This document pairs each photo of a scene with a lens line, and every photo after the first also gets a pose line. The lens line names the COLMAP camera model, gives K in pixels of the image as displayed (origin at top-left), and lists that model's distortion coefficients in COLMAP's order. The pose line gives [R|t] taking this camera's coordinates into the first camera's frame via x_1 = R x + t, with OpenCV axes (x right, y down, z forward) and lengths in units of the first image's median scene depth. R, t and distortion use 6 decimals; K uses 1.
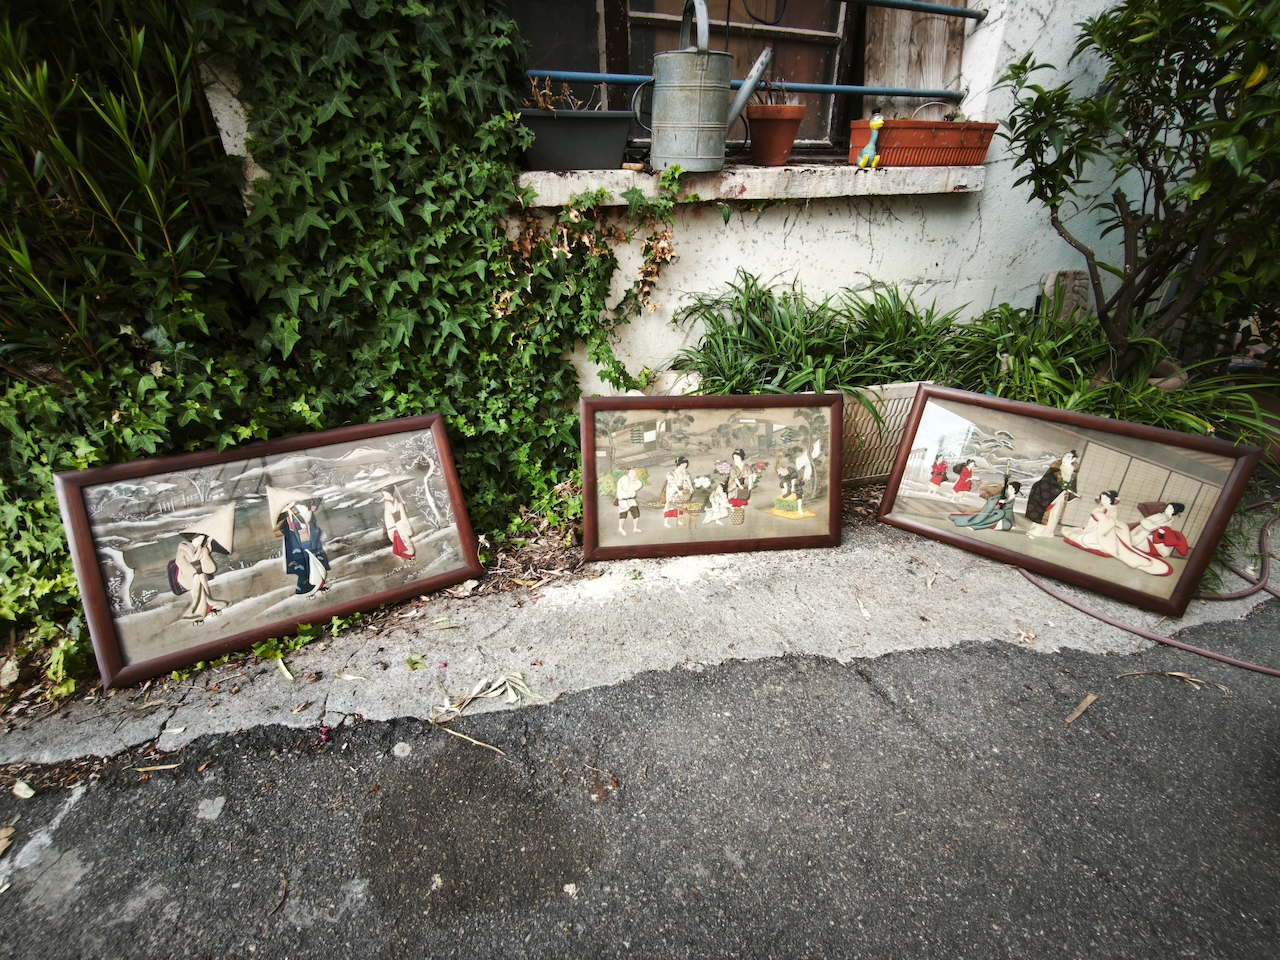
lens RADIAL K [[542.5, 0, 642.8], [0, 542.5, 477.4], [0, 0, 1]] dist [0.000408, -0.001084]
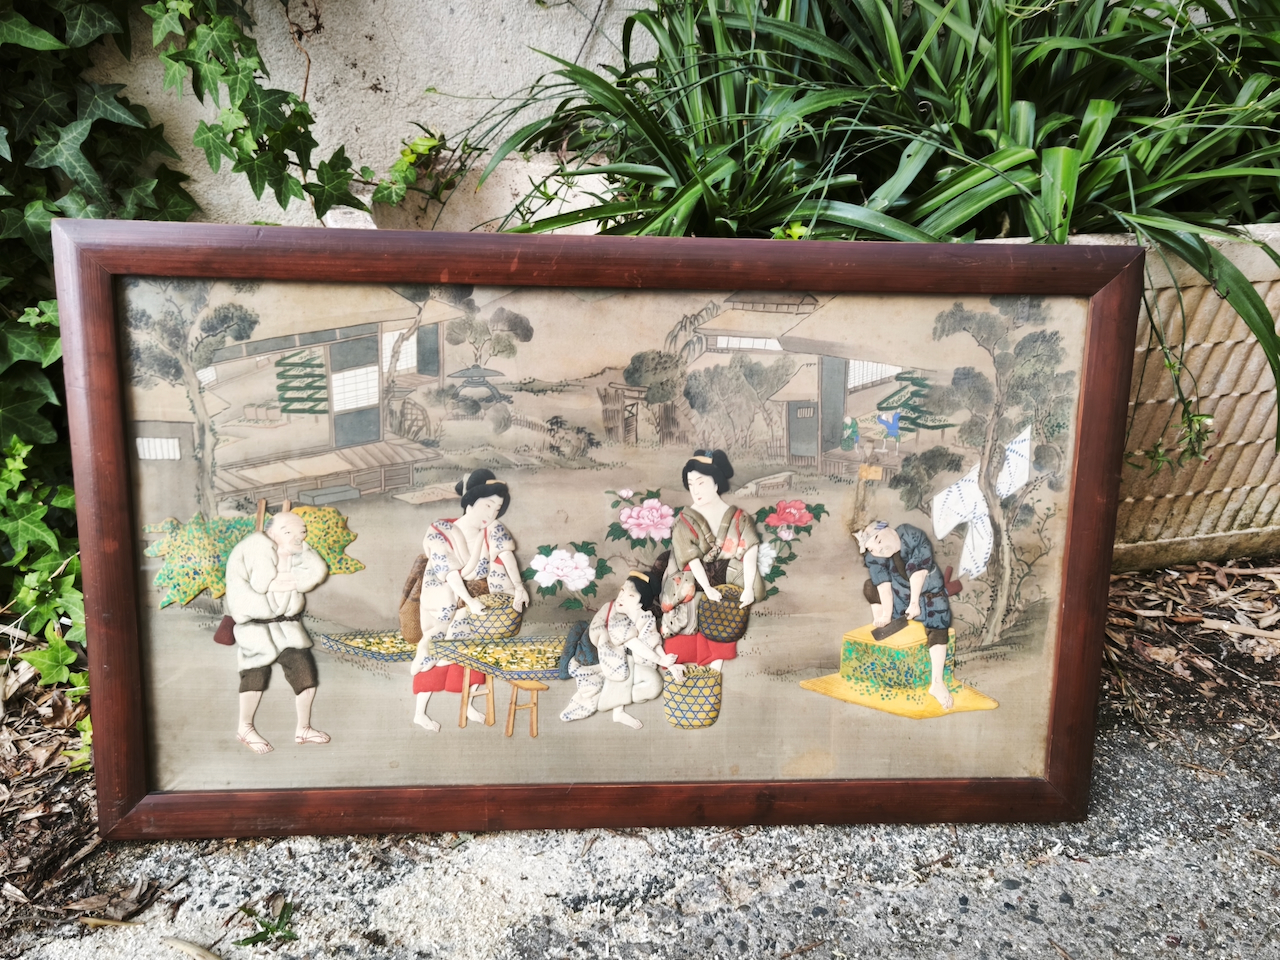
lens RADIAL K [[1037.1, 0, 635.5], [0, 1037.1, 490.7], [0, 0, 1]] dist [0.050182, -0.045925]
pose [[0.995827, 0.053902, -0.073640, 0.184405], [-0.048014, 0.995677, 0.079511, -0.072969], [0.077607, -0.075644, 0.994110, 0.513009]]
